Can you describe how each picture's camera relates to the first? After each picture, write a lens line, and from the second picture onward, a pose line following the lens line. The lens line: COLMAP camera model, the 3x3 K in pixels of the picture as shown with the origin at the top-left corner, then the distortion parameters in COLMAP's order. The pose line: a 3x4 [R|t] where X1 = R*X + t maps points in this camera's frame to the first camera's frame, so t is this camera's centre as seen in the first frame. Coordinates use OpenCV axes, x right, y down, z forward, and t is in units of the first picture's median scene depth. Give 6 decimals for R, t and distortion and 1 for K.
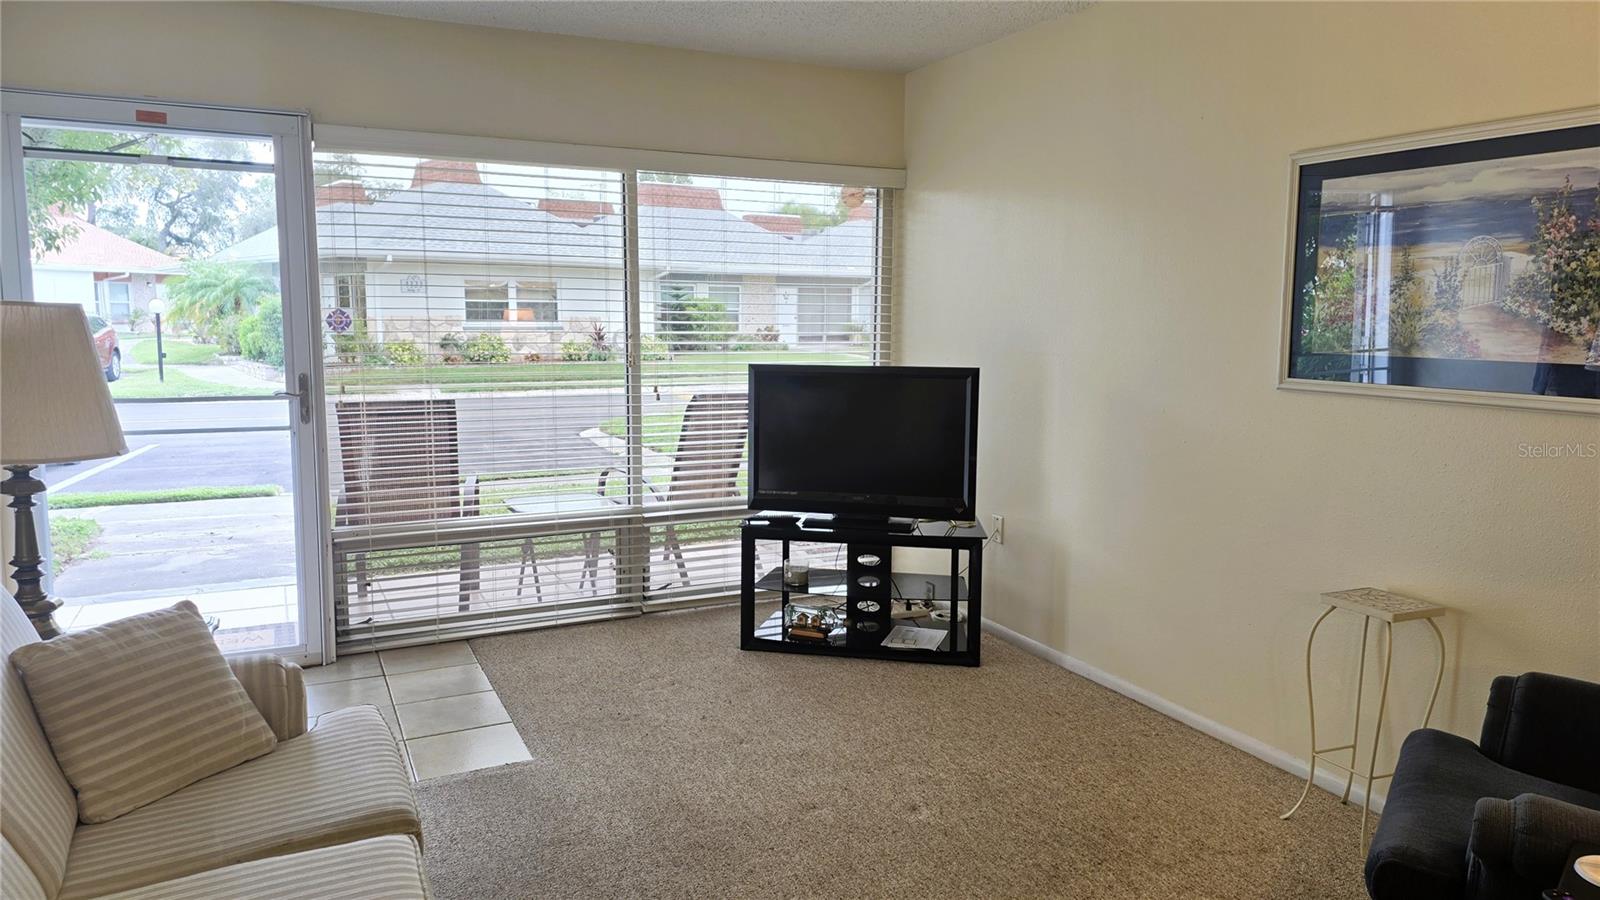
lens RADIAL K [[1079.5, 0, 800.0], [0, 1079.5, 450.0], [0, 0, 1]] dist [0.146539, -0.113832]
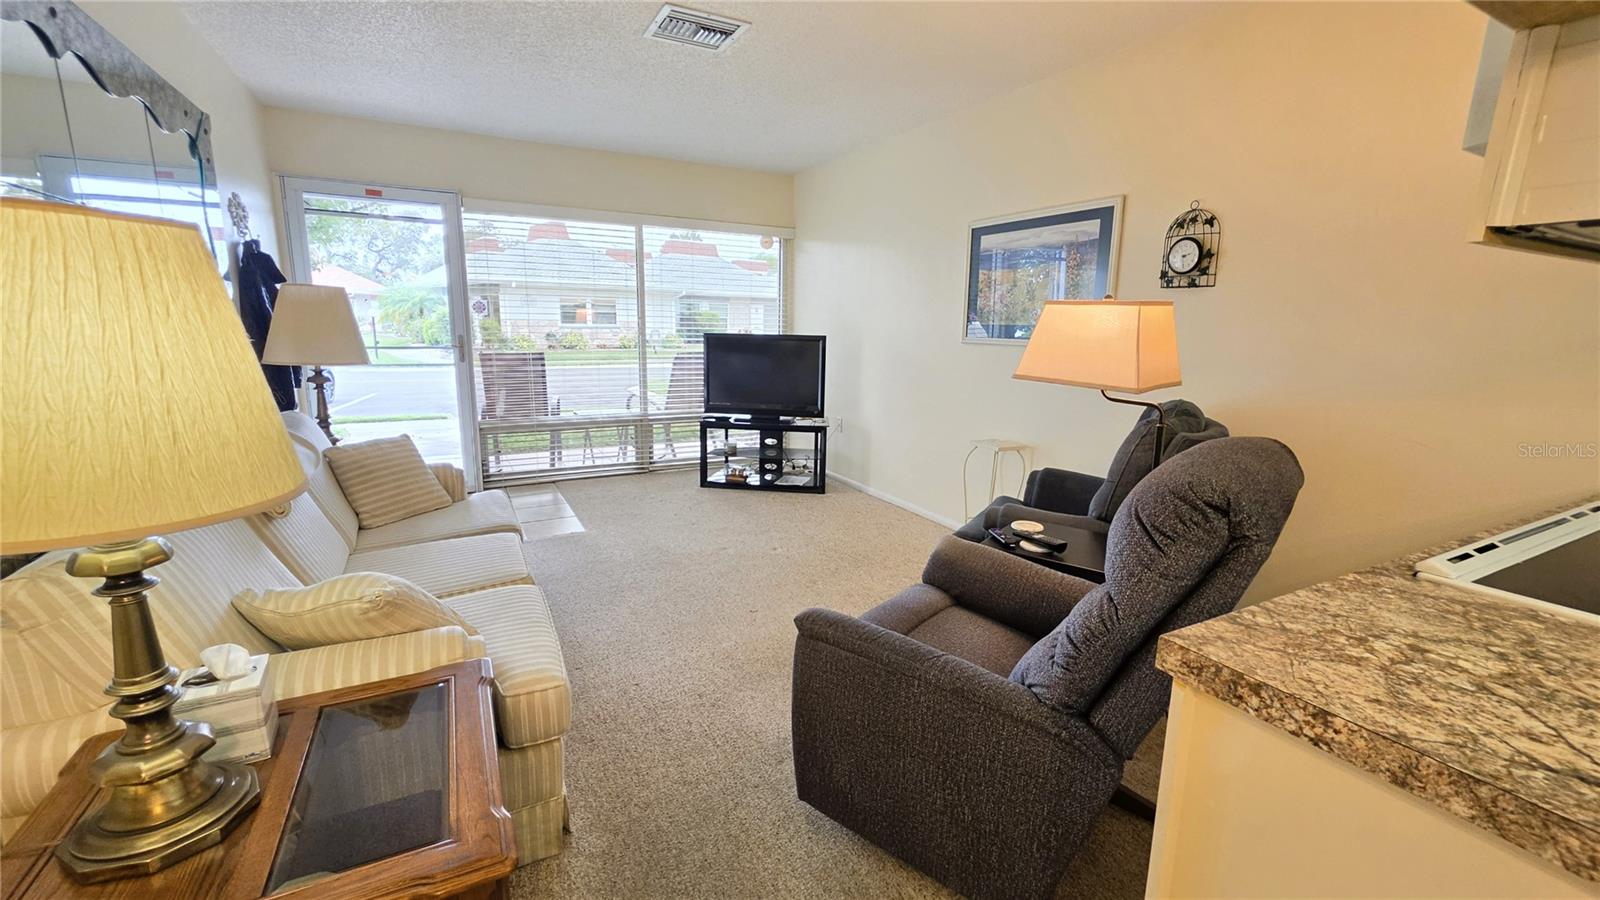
lens RADIAL K [[659.8, 0, 800.0], [0, 659.8, 450.0], [0, 0, 1]] dist [0.030825, -0.000095]
pose [[0.999012, 0.001790, 0.044400, 0.066698], [-0.004608, 0.997974, 0.063463, 0.047228], [-0.044197, -0.063605, 0.996996, -0.140750]]
